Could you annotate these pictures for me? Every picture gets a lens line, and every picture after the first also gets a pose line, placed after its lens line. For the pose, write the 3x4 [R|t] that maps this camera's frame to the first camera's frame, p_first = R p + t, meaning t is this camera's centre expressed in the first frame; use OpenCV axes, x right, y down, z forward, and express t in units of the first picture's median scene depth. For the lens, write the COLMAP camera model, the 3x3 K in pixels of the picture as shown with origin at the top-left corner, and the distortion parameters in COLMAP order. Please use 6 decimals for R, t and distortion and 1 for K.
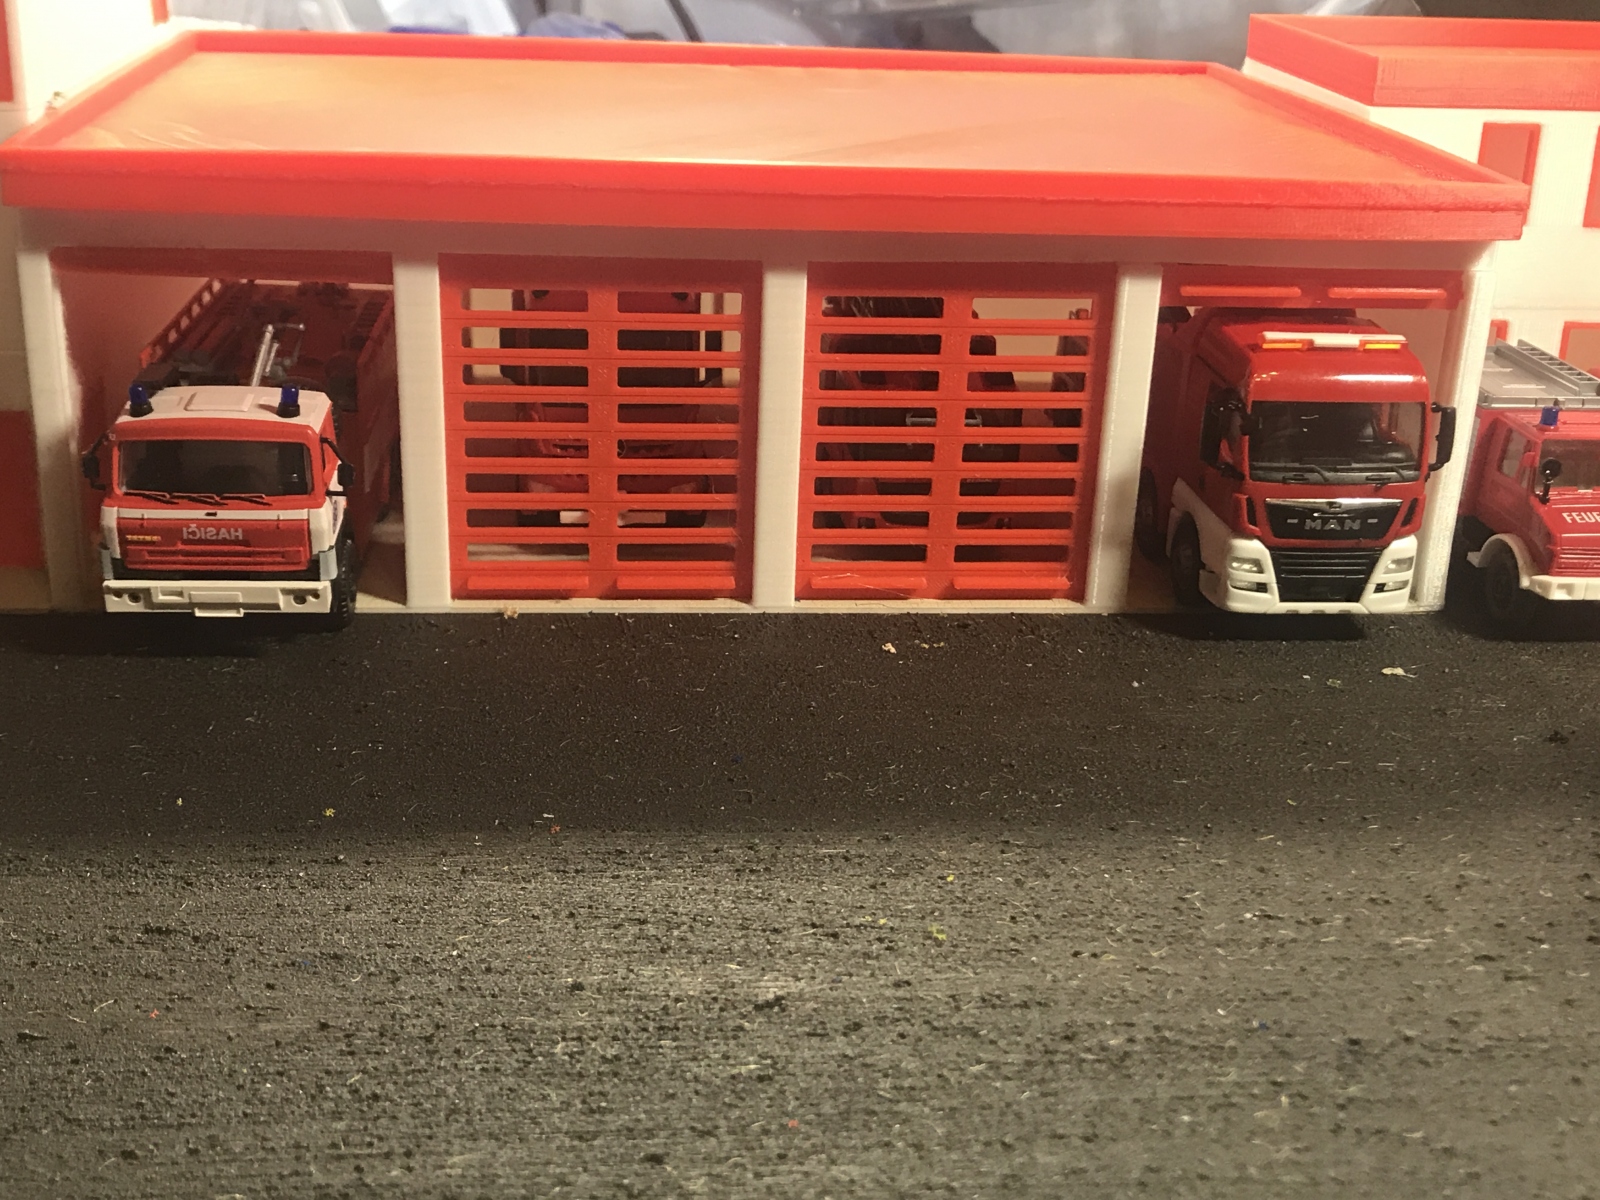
lens RADIAL K [[2019.6, 0, 789.1], [0, 2019.6, 598.7], [0, 0, 1]] dist [0.182466, -0.615067]
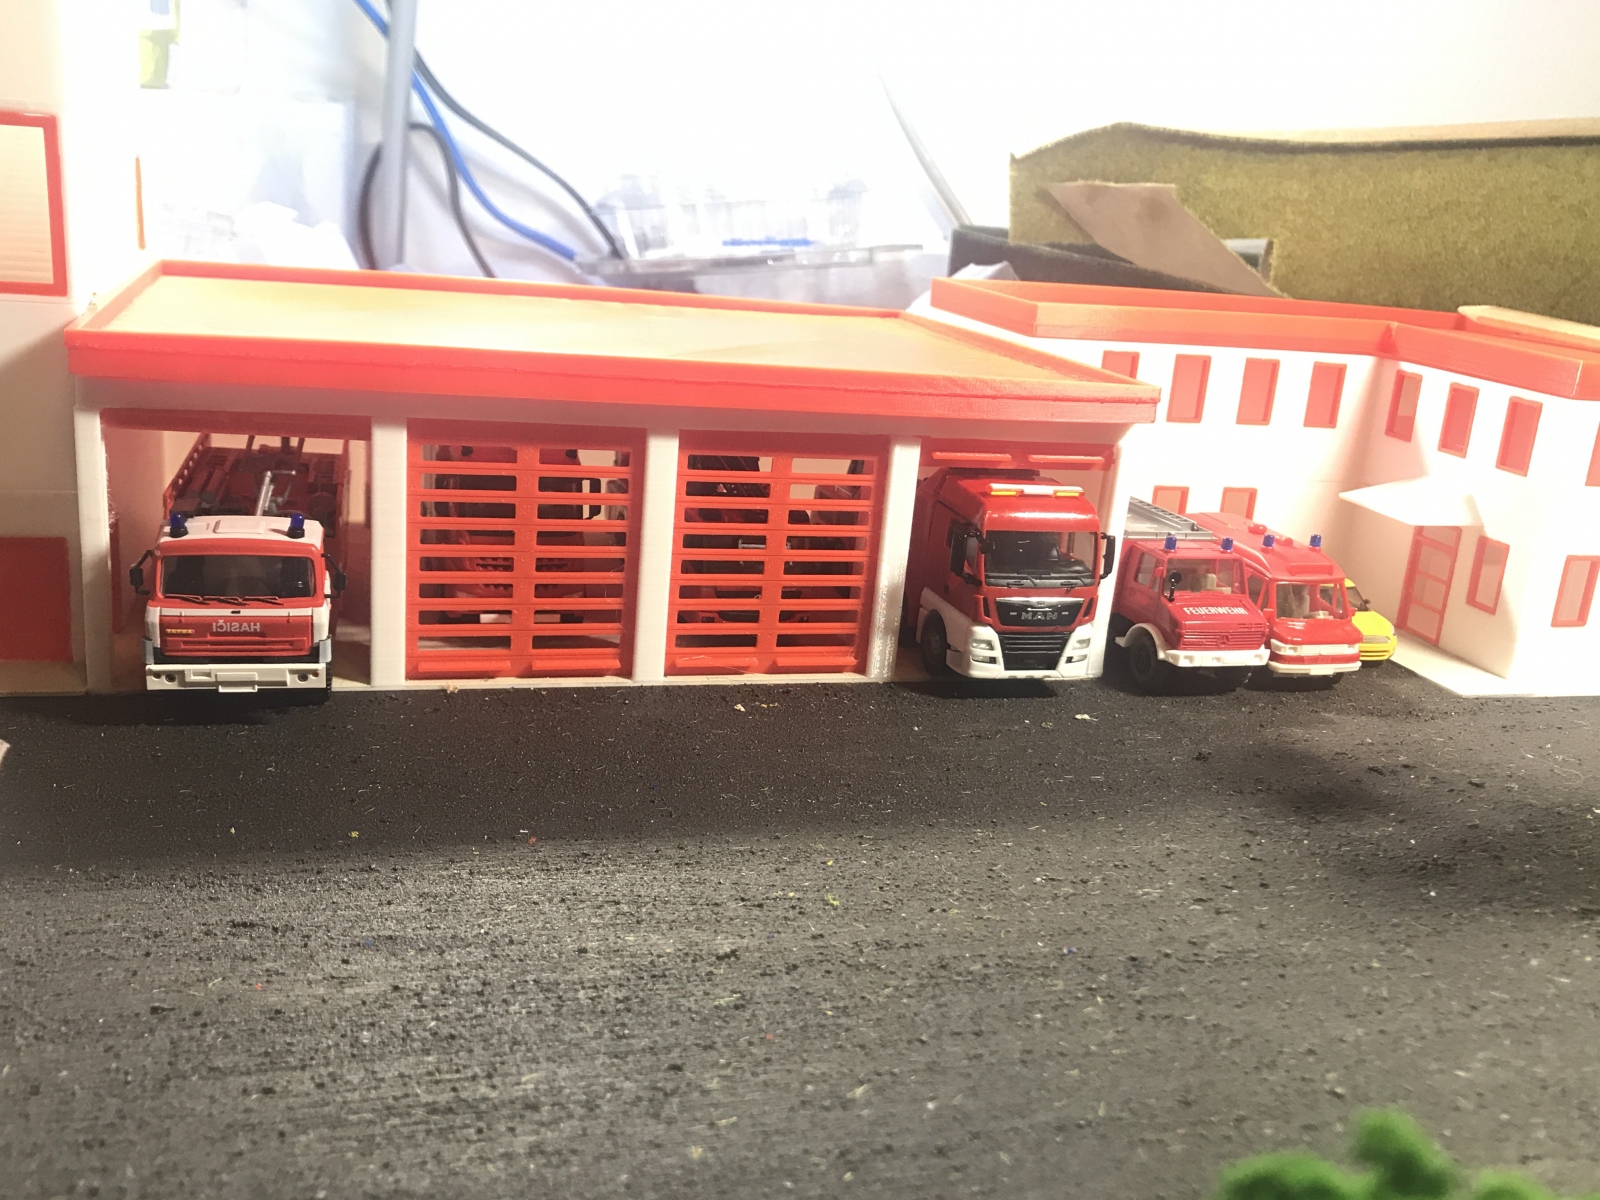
lens RADIAL K [[1479.2, 0, 788.8], [0, 1479.2, 601.0], [0, 0, 1]] dist [0.093115, -0.241384]
pose [[0.980893, -0.006674, 0.194433, -0.114444], [0.021214, 0.997121, -0.072793, 0.026234], [-0.193387, 0.075527, 0.978211, 0.003359]]
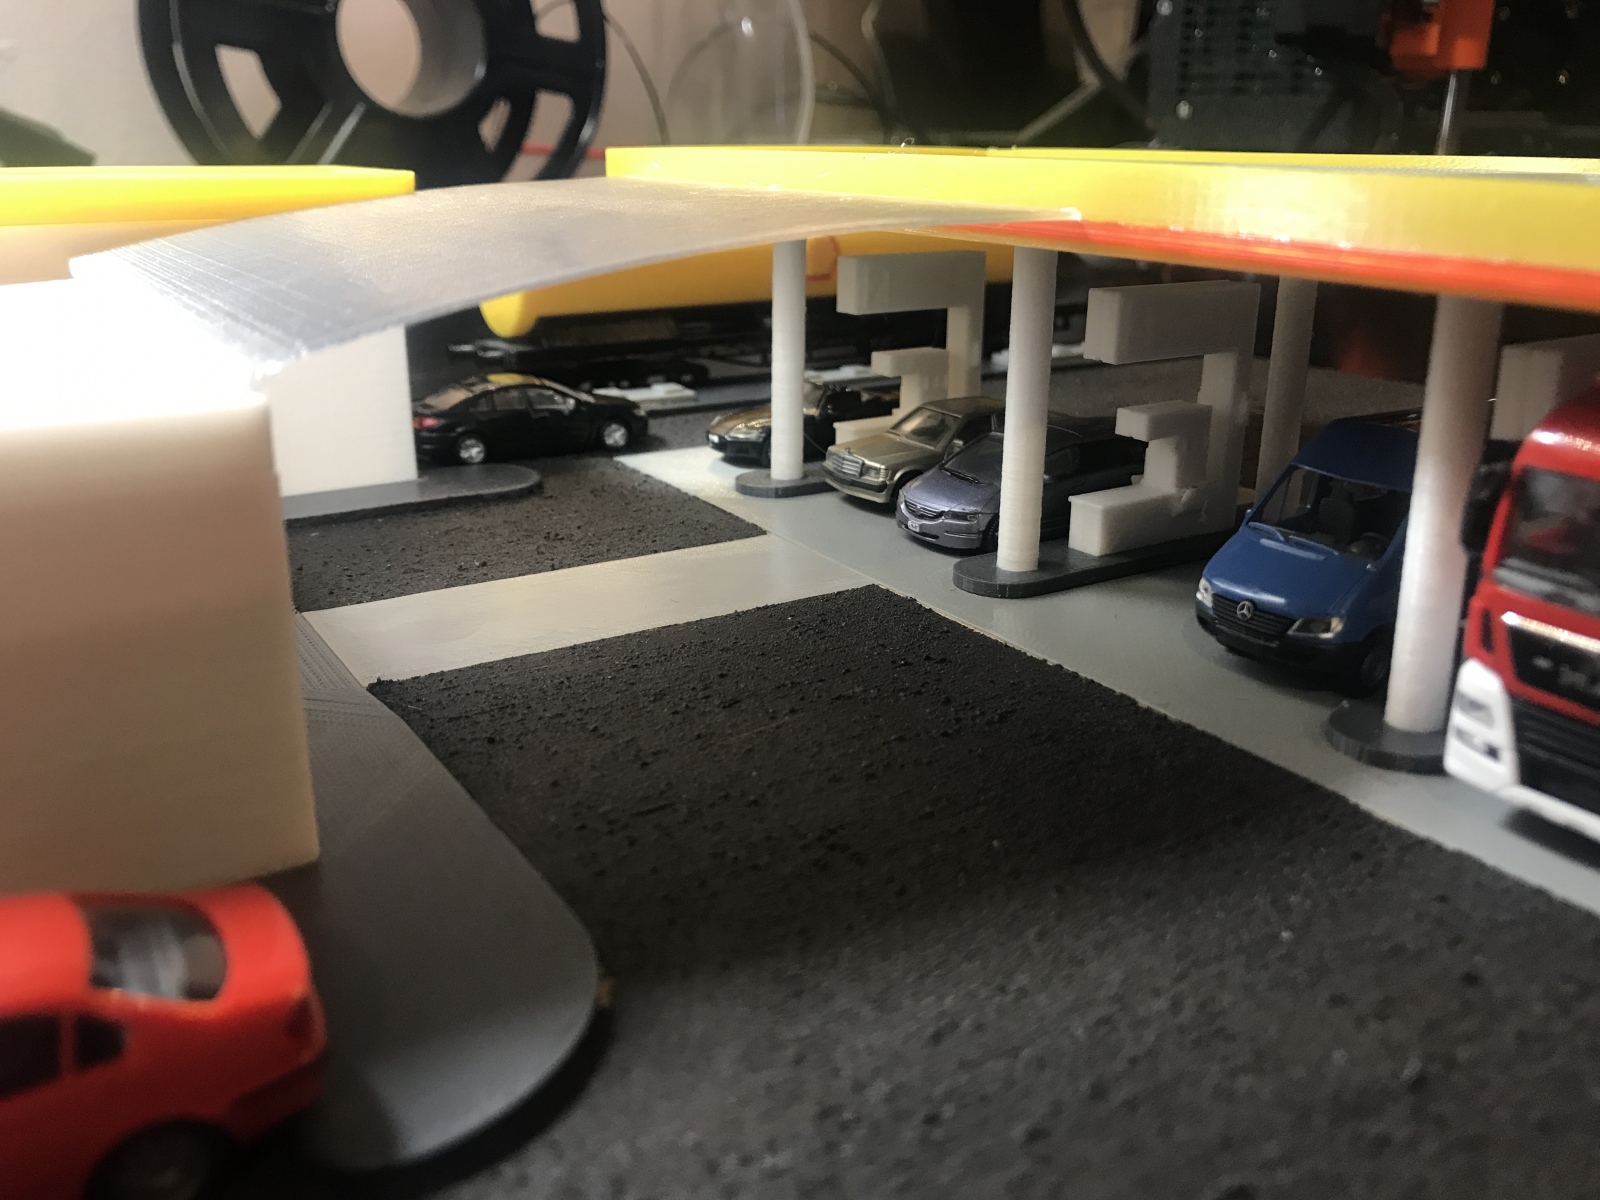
lens RADIAL K [[1346.8, 0, 802.8], [0, 1346.8, 591.2], [0, 0, 1]] dist [-0.005697, -0.007045]
pose [[0.455206, 0.247996, -0.855152, 0.501977], [-0.315061, 0.943155, 0.105807, -0.030677], [0.832781, 0.221261, 0.507464, 0.595378]]
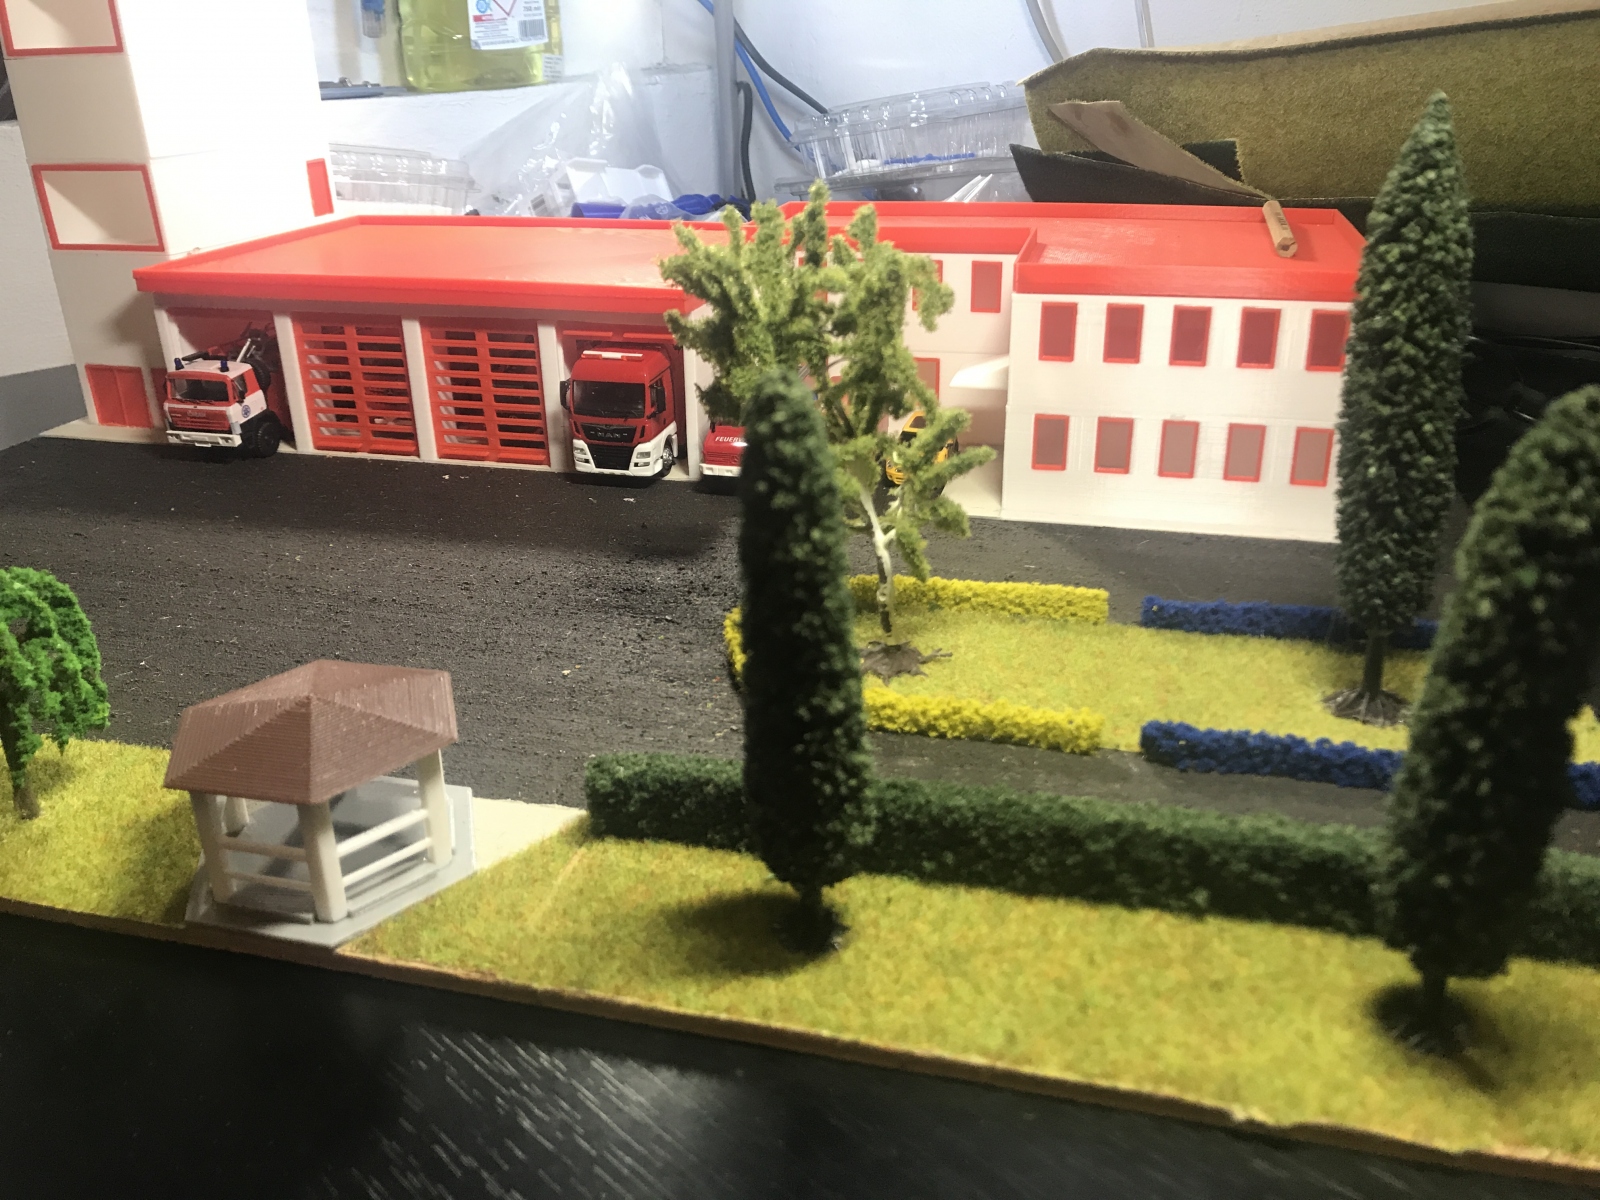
lens RADIAL K [[1313.4, 0, 793.9], [0, 1313.4, 599.2], [0, 0, 1]] dist [0.021179, -0.005109]
pose [[0.935901, 0.089367, -0.340739, 1.006935], [-0.074614, 0.995628, 0.056185, 0.051147], [0.344270, -0.027160, 0.938478, -0.349177]]
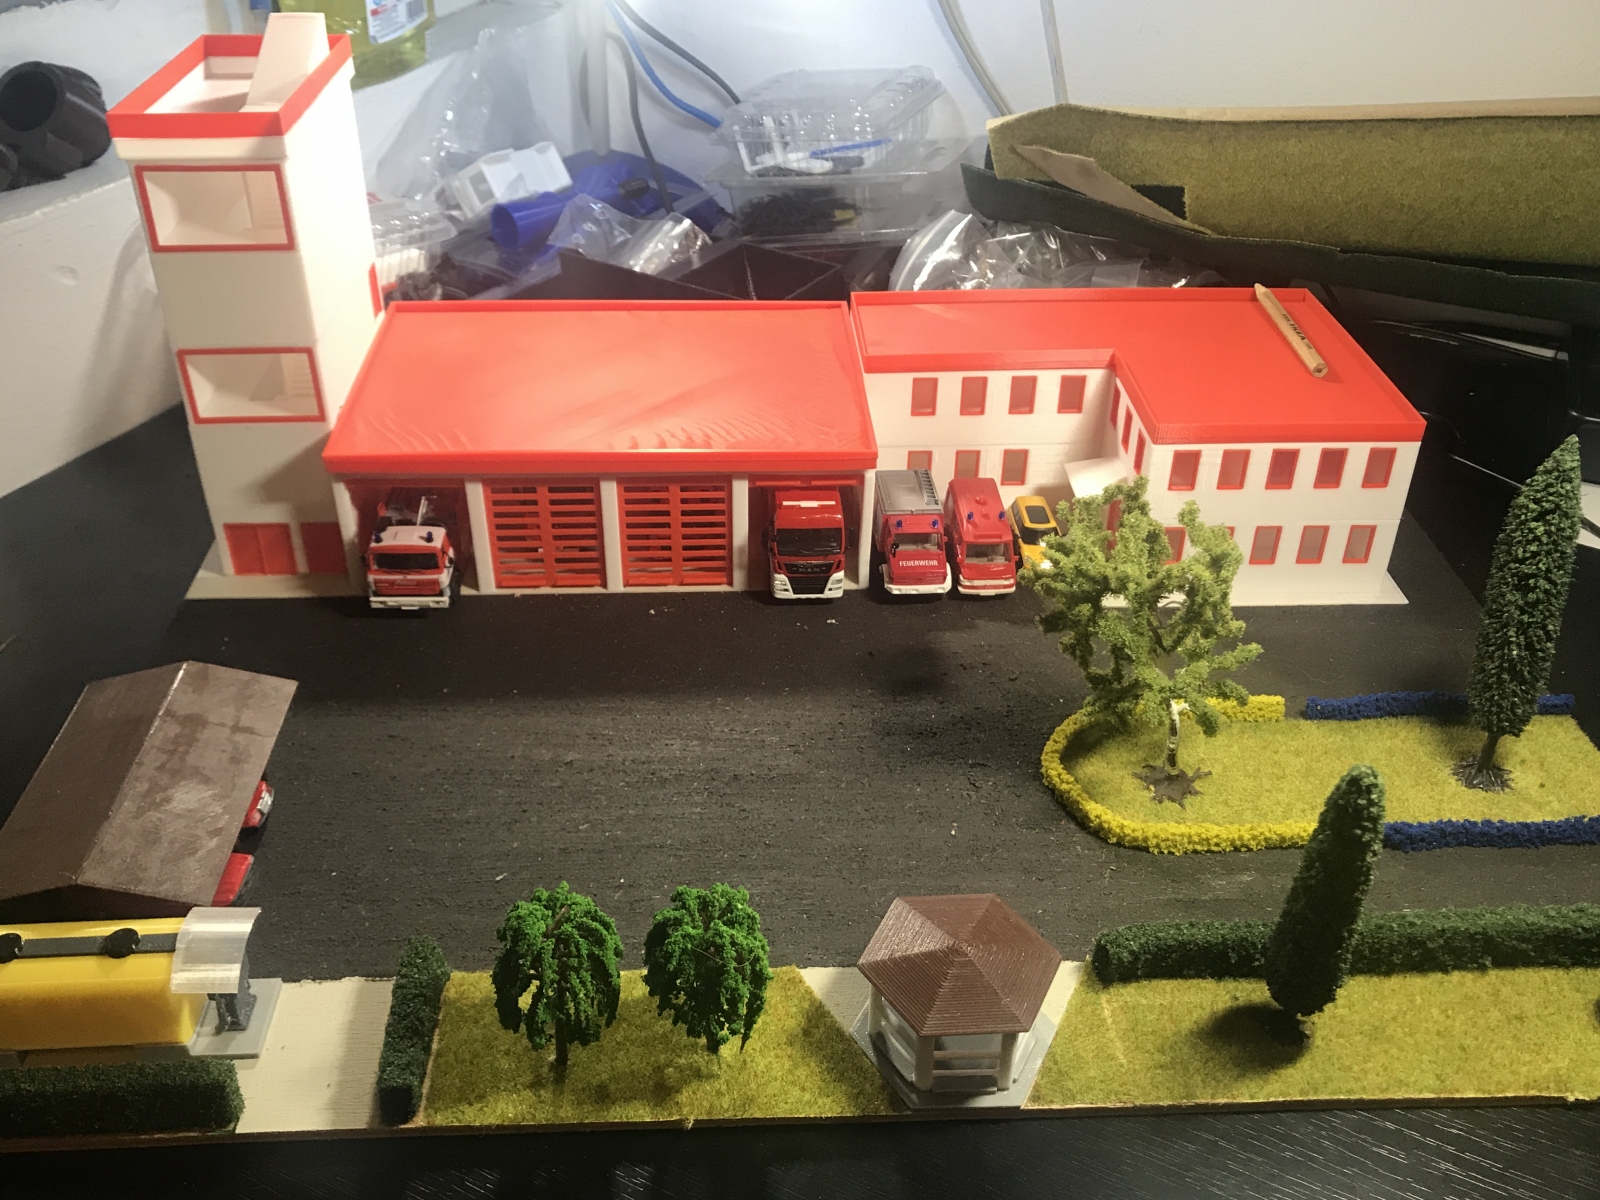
lens RADIAL K [[1465.4, 0, 799.3], [0, 1465.4, 599.1], [0, 0, 1]] dist [0.120225, -0.288058]
pose [[0.998574, 0.008015, -0.052776, 0.362222], [0.003512, 0.976657, 0.214777, -0.428772], [0.053265, -0.214656, 0.975236, -0.955072]]
